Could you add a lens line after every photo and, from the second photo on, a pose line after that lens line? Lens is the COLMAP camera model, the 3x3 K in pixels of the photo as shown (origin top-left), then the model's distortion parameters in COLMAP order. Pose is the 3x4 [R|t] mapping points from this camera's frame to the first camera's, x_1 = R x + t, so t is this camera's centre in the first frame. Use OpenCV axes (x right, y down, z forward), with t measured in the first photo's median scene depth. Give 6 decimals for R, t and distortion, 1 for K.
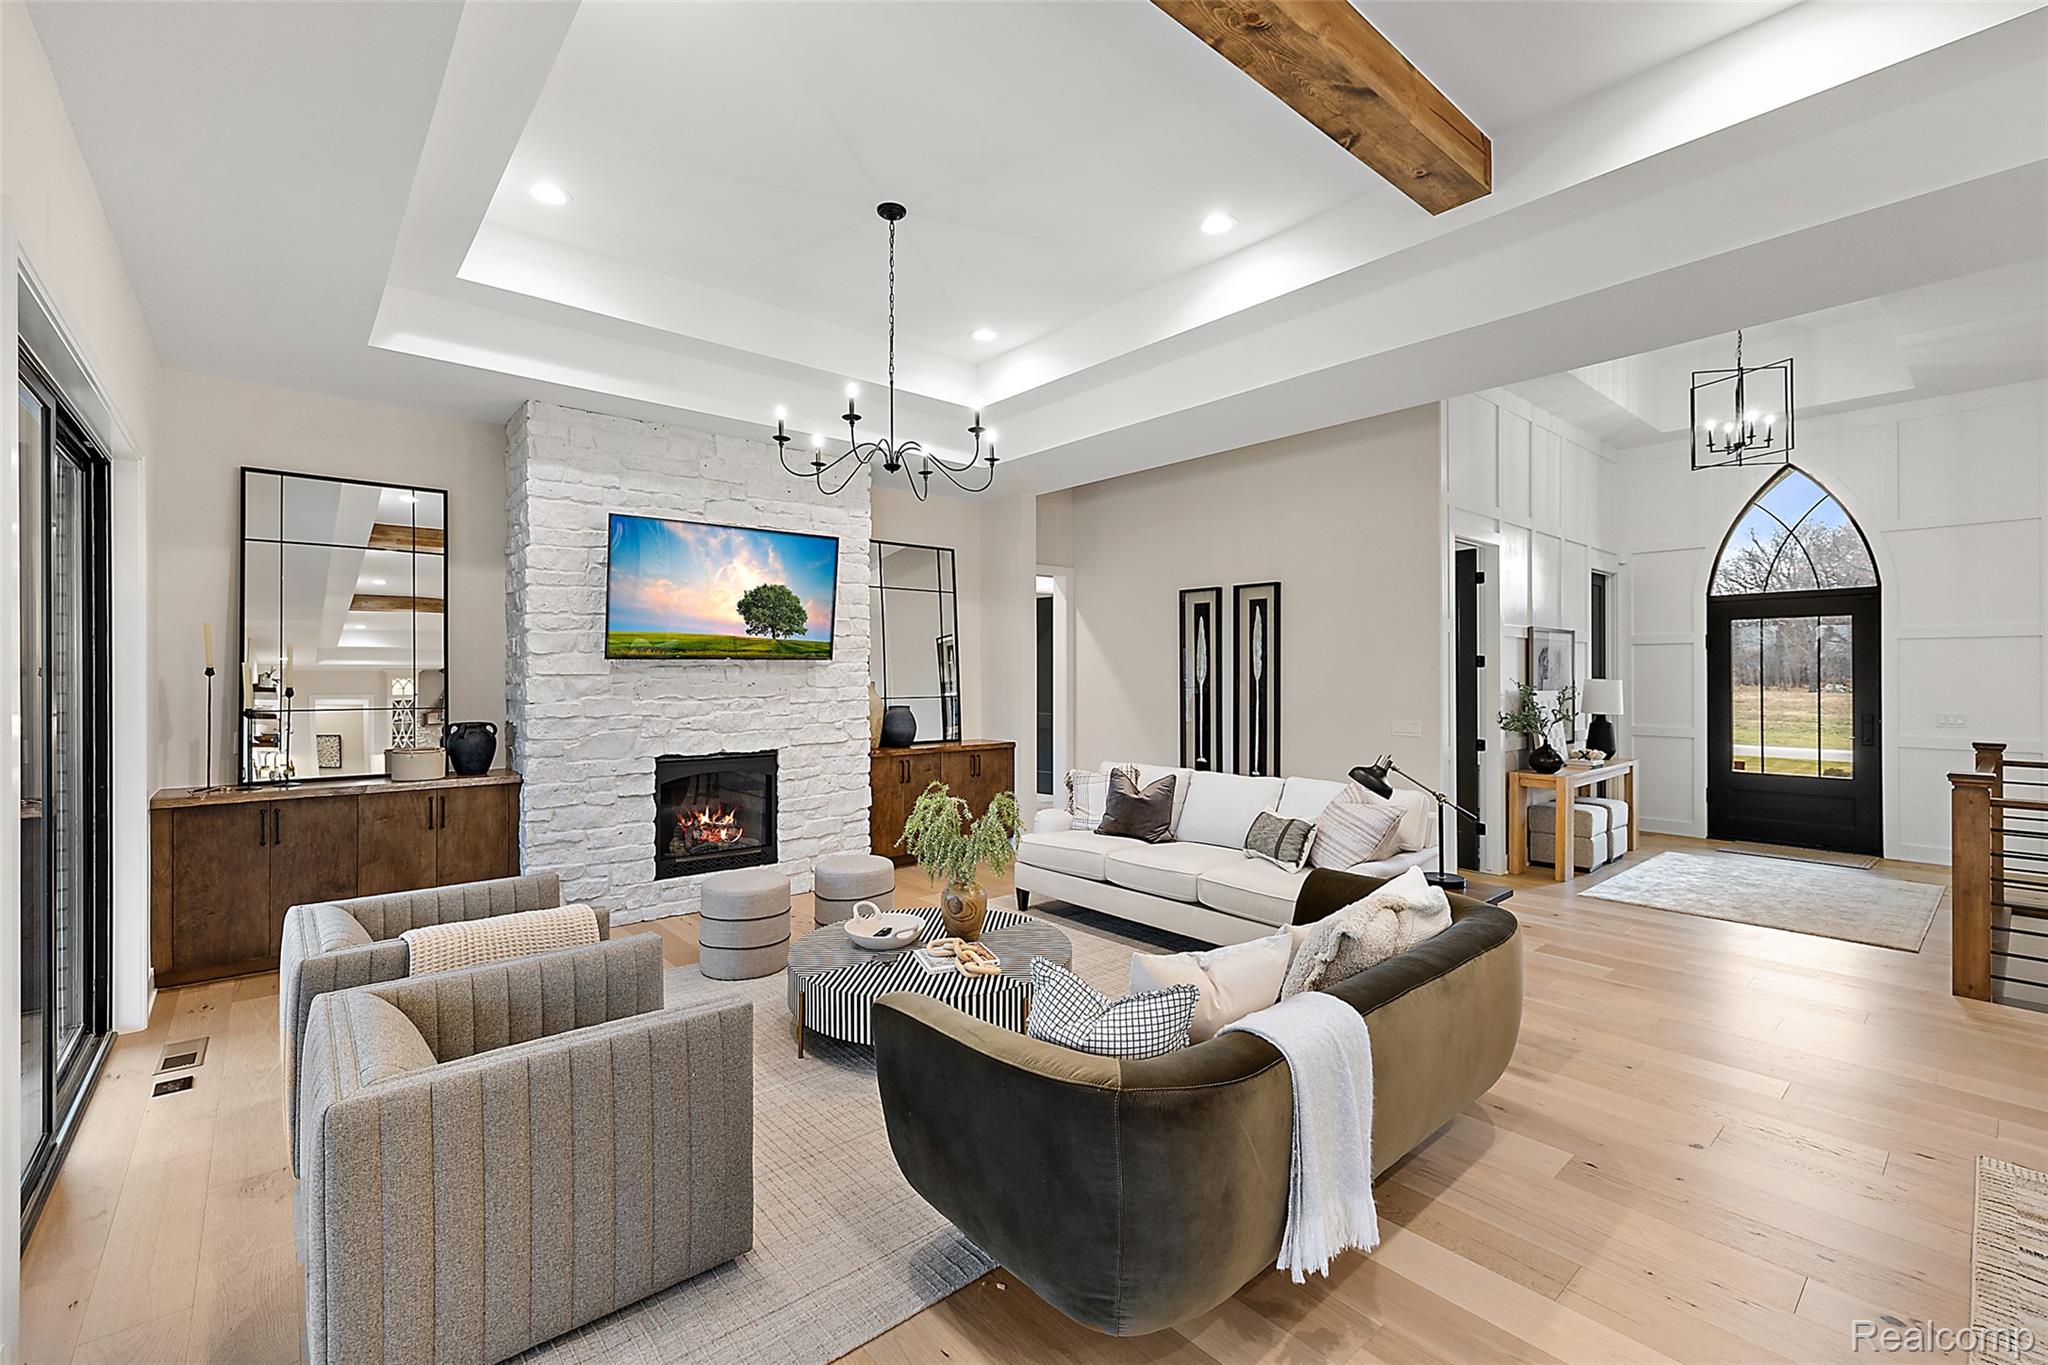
lens RADIAL K [[869.3, 0, 1023.2], [0, 869.3, 674.8], [0, 0, 1]] dist [-0.001622, -0.000090]
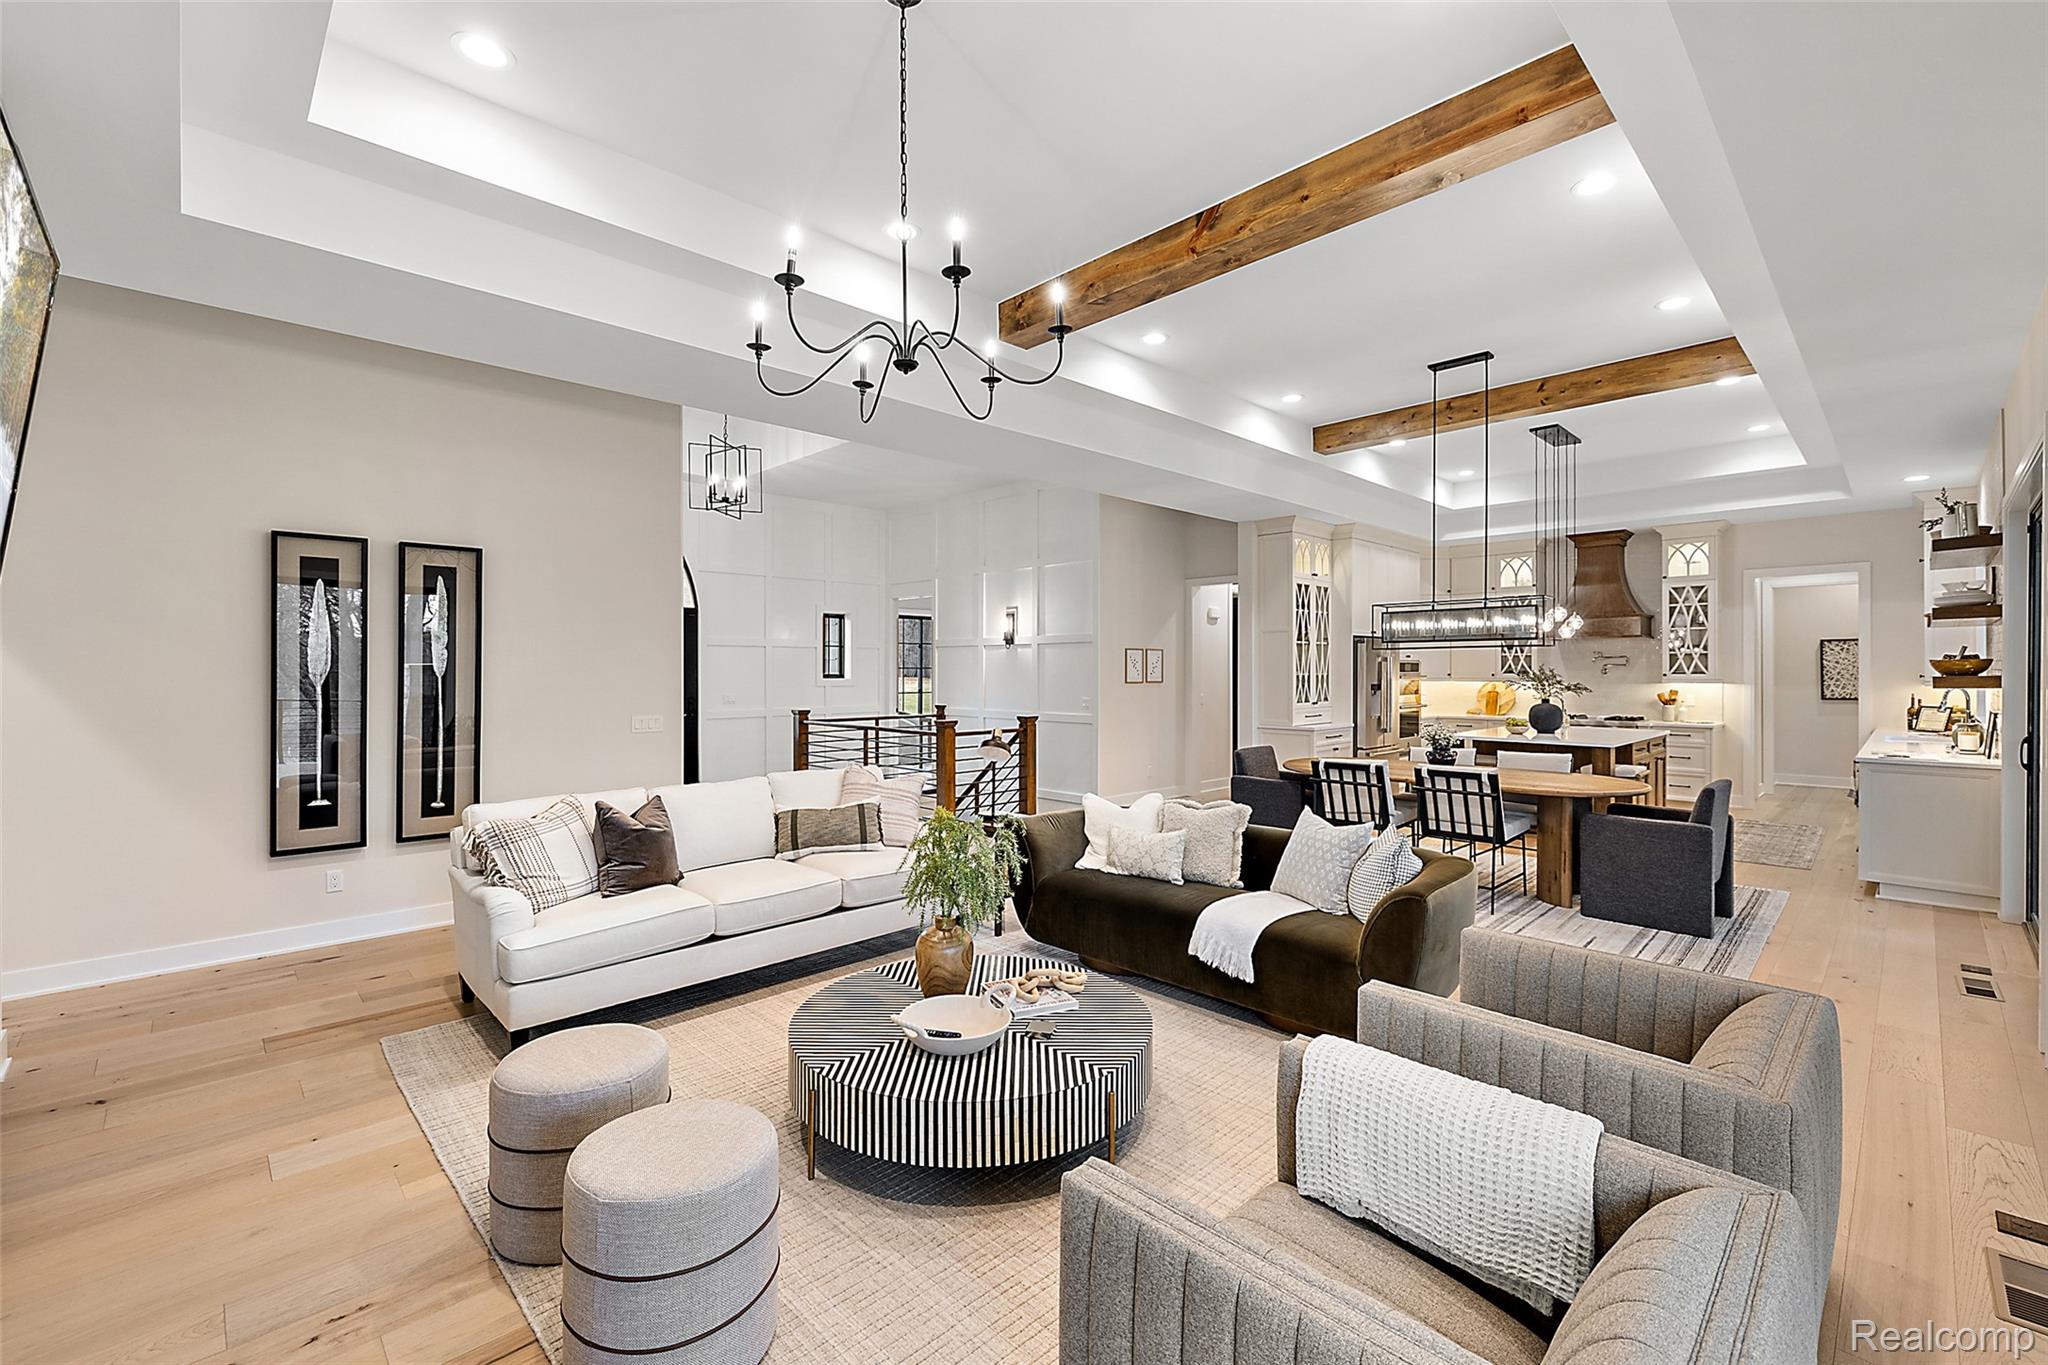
lens RADIAL K [[869.3, 0, 1023.3], [0, 869.3, 670.7], [0, 0, 1]] dist [-0.001622, -0.000090]
pose [[-0.054459, 0.000141, 0.998516, -0.489783], [0.005458, 0.999985, 0.000157, 0.003667], [-0.998501, 0.005459, -0.054459, 0.552687]]
